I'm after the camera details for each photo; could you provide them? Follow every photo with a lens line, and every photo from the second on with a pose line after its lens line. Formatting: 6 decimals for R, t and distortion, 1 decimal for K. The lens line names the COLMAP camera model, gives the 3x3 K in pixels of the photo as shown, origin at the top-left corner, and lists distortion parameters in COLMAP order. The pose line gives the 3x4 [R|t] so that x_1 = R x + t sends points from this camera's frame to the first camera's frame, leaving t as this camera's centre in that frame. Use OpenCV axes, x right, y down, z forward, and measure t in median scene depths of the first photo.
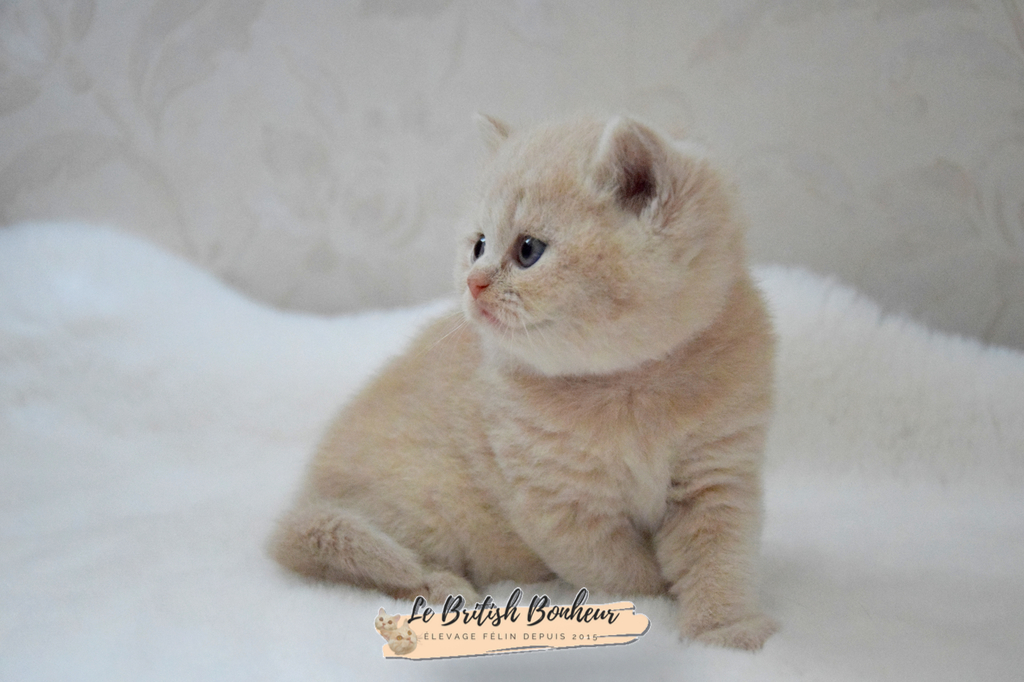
lens RADIAL K [[1918.0, 0, 518.5], [0, 1918.0, 318.7], [0, 0, 1]] dist [0.252665, 0.000000]
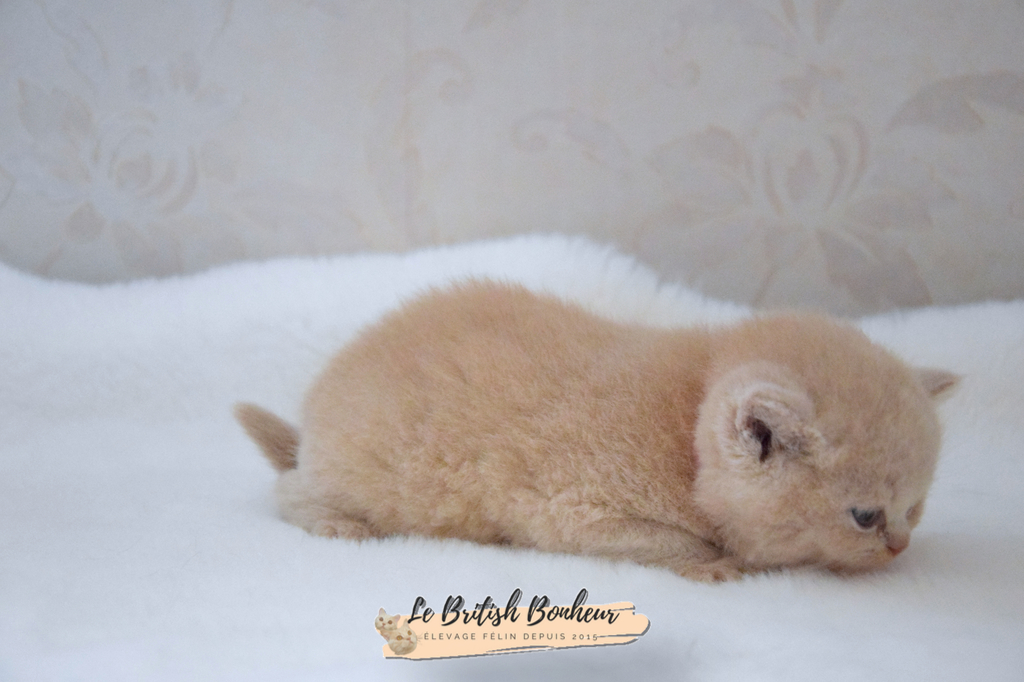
lens RADIAL K [[2242.2, 0, 511.0], [0, 2242.2, 340.6], [0, 0, 1]] dist [0.418649, 0.000000]
pose [[0.992428, -0.009988, 0.122424, -0.033377], [0.005739, 0.999371, 0.035008, -0.011644], [-0.122696, -0.034040, 0.991860, -0.162153]]
